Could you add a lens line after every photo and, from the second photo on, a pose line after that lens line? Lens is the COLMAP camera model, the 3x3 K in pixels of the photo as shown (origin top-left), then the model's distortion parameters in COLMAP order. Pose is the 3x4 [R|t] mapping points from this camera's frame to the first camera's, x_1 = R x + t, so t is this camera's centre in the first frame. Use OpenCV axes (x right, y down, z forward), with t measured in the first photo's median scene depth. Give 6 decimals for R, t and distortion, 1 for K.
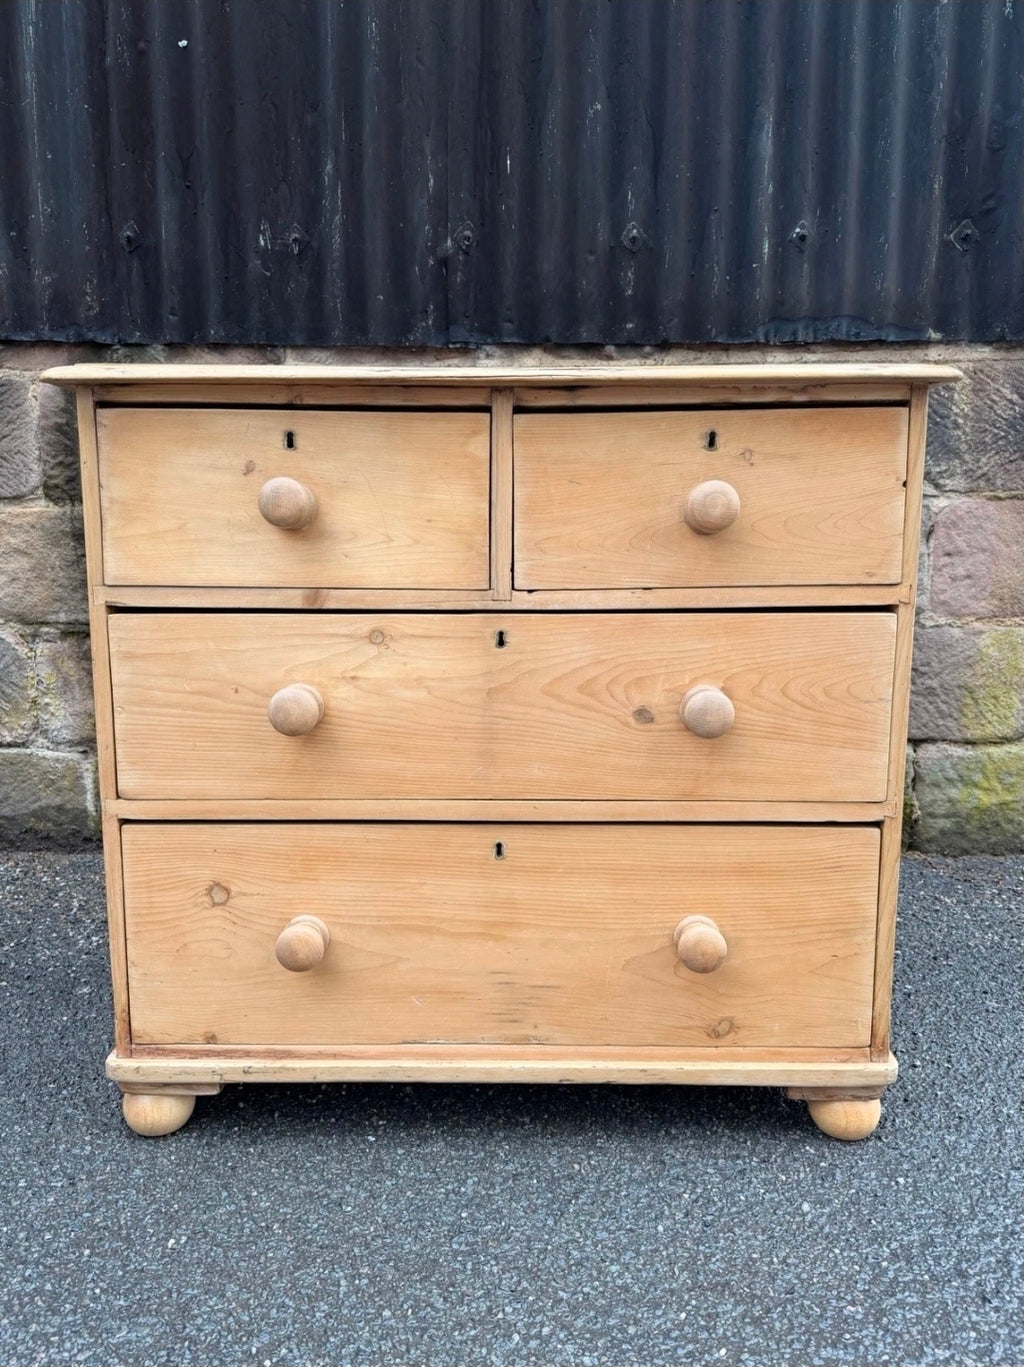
lens RADIAL K [[1007.2, 0, 515.2], [0, 1007.2, 690.3], [0, 0, 1]] dist [0.001271, -0.010497]
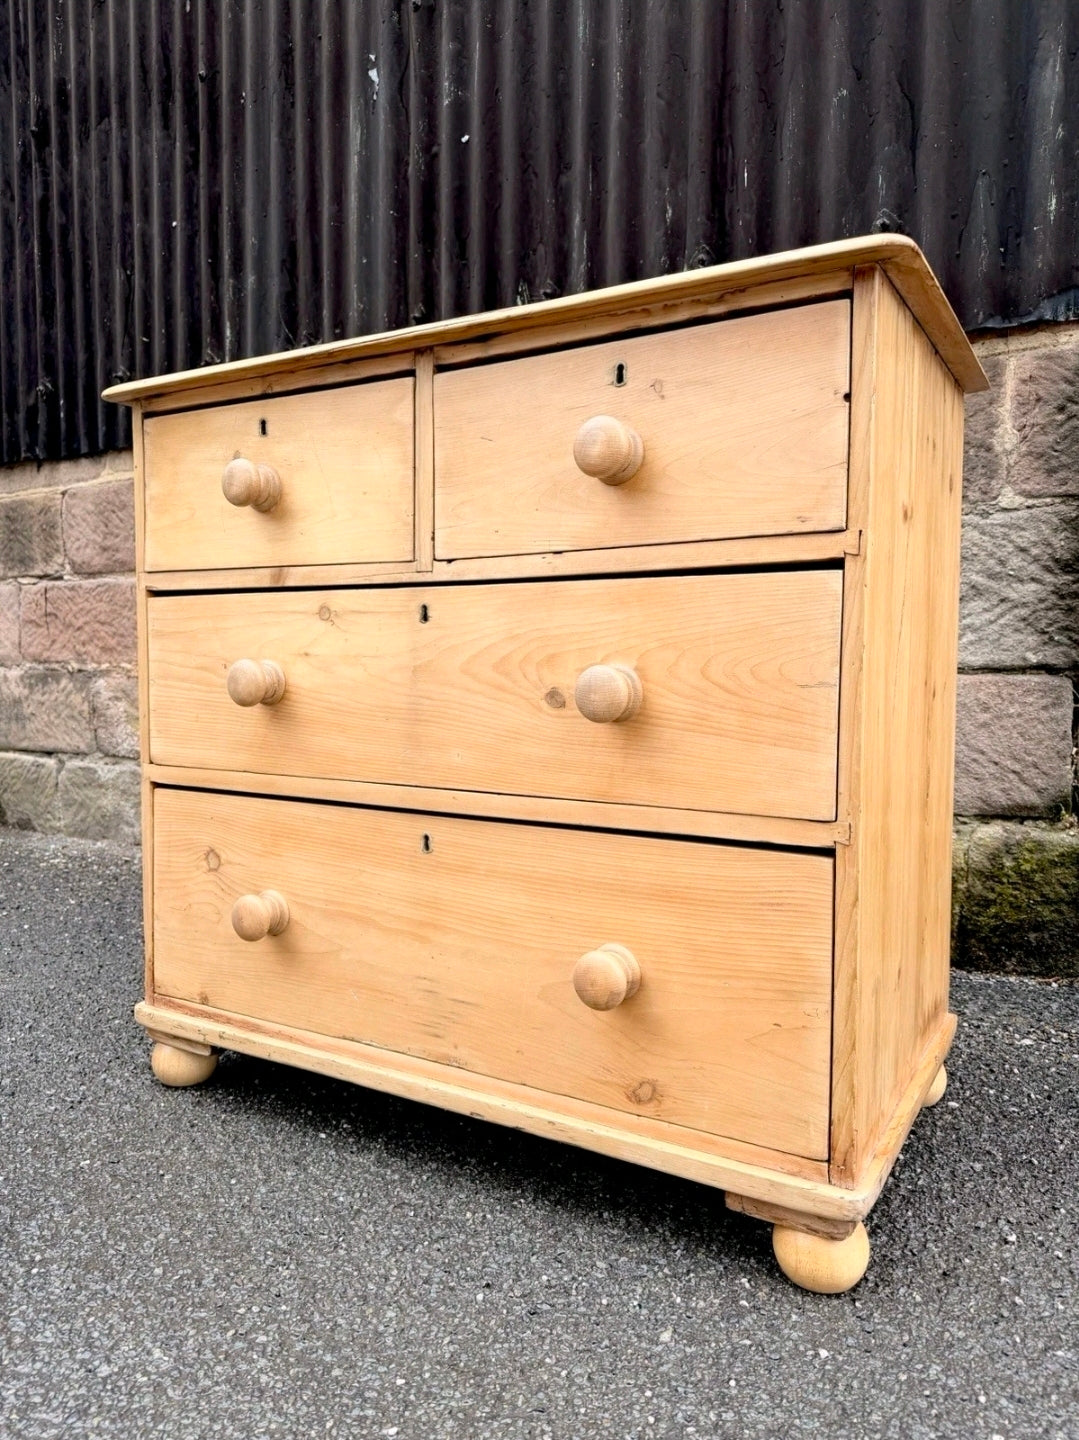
lens RADIAL K [[1028.5, 0, 544.2], [0, 1028.5, 722.2], [0, 0, 1]] dist [-0.000777, -0.006124]
pose [[0.865594, 0.034839, -0.499534, 0.351315], [-0.079262, 0.994533, -0.067984, 0.066565], [0.494434, 0.098440, 0.863623, 0.141966]]
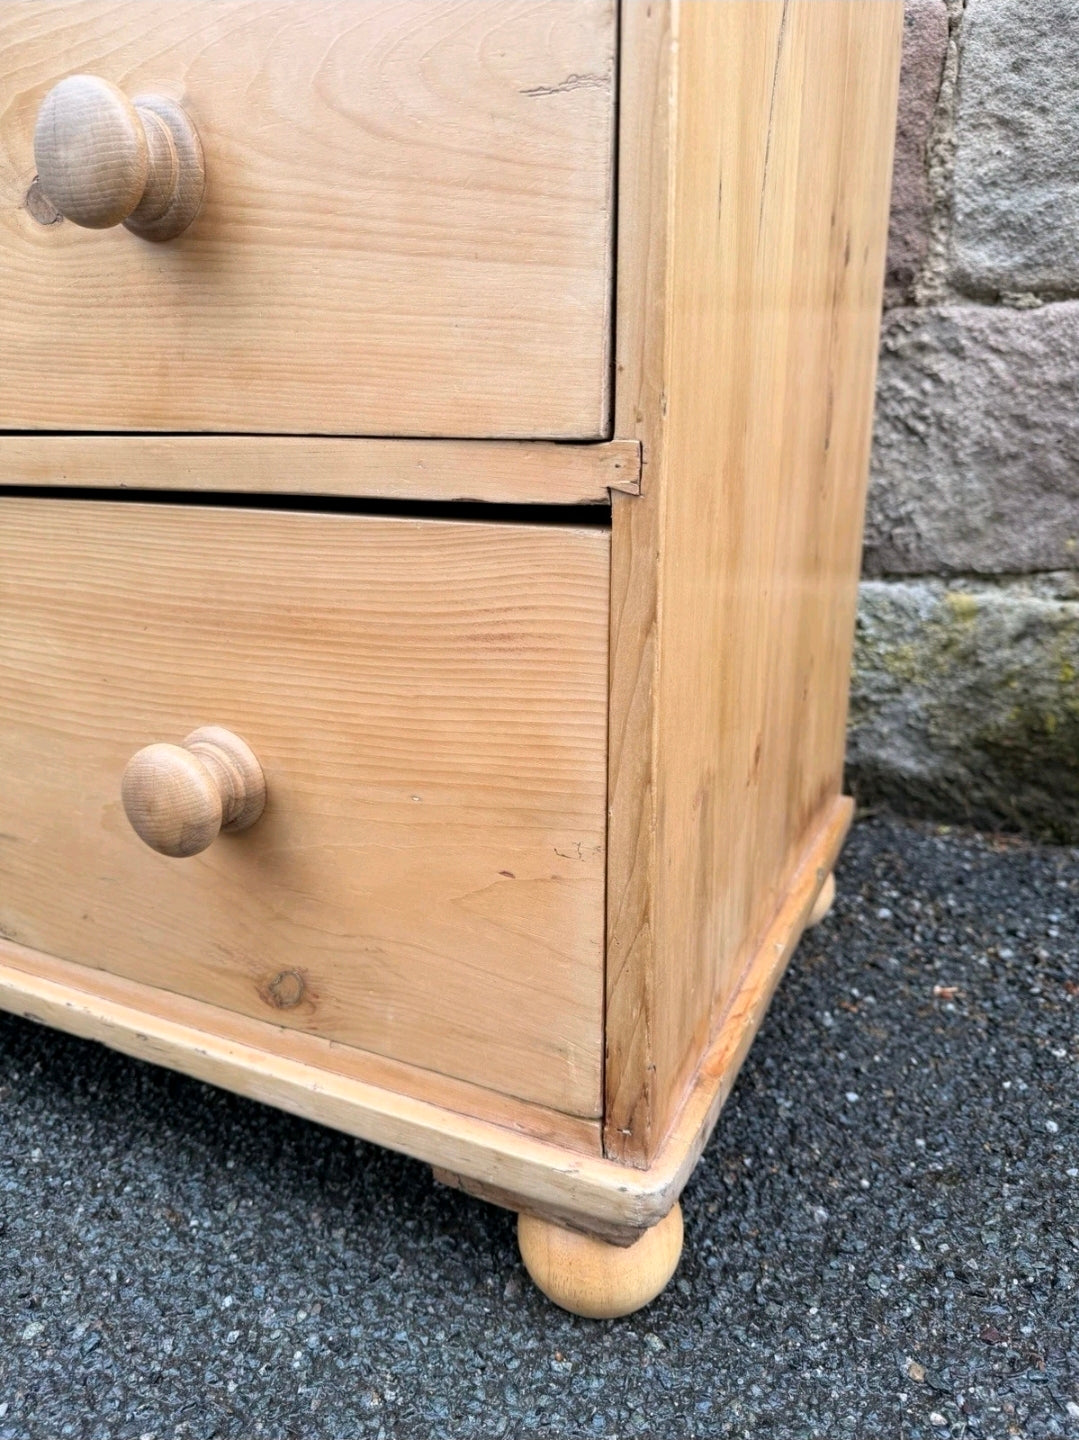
lens RADIAL K [[1021.3, 0, 542.6], [0, 1021.3, 731.5], [0, 0, 1]] dist [0.002890, -0.012936]
pose [[0.907226, 0.121020, -0.402858, 0.308836], [-0.057959, 0.984549, 0.165241, 0.093755], [0.416631, -0.126562, 0.900223, 0.429201]]
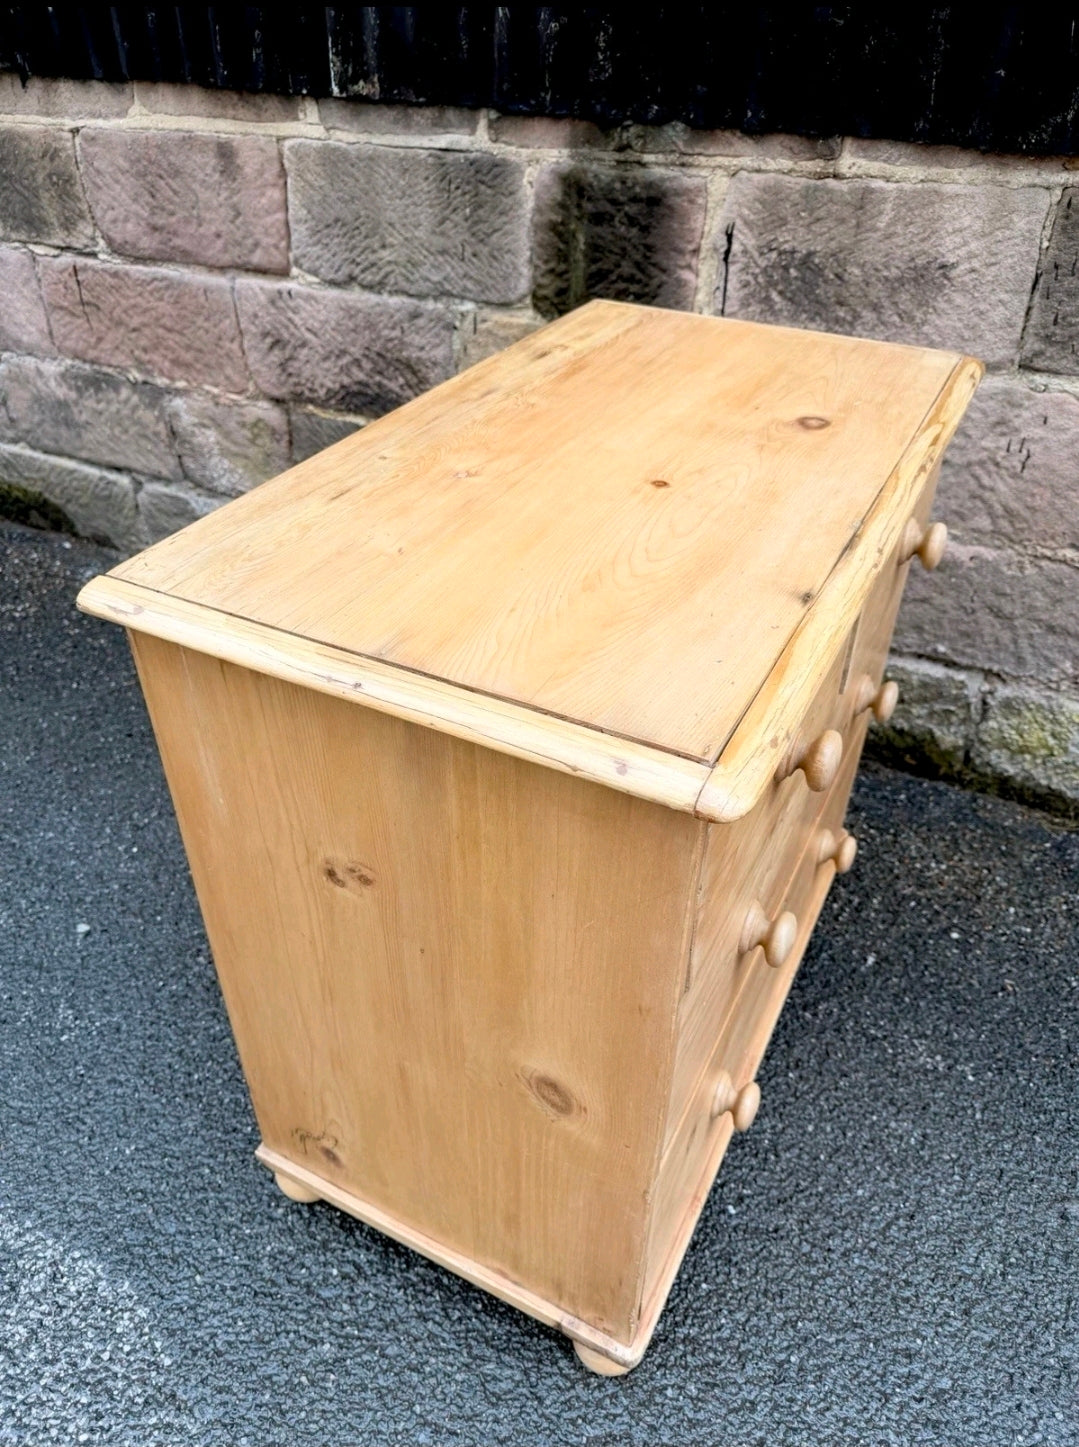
lens RADIAL K [[1035.8, 0, 535.7], [0, 1035.8, 732.1], [0, 0, 1]] dist [-0.004634, -0.006985]
pose [[0.891948, 0.271940, -0.361216, -0.047284], [-0.076735, 0.878365, 0.471790, -0.333037], [0.445578, -0.393094, 0.804324, 0.154679]]
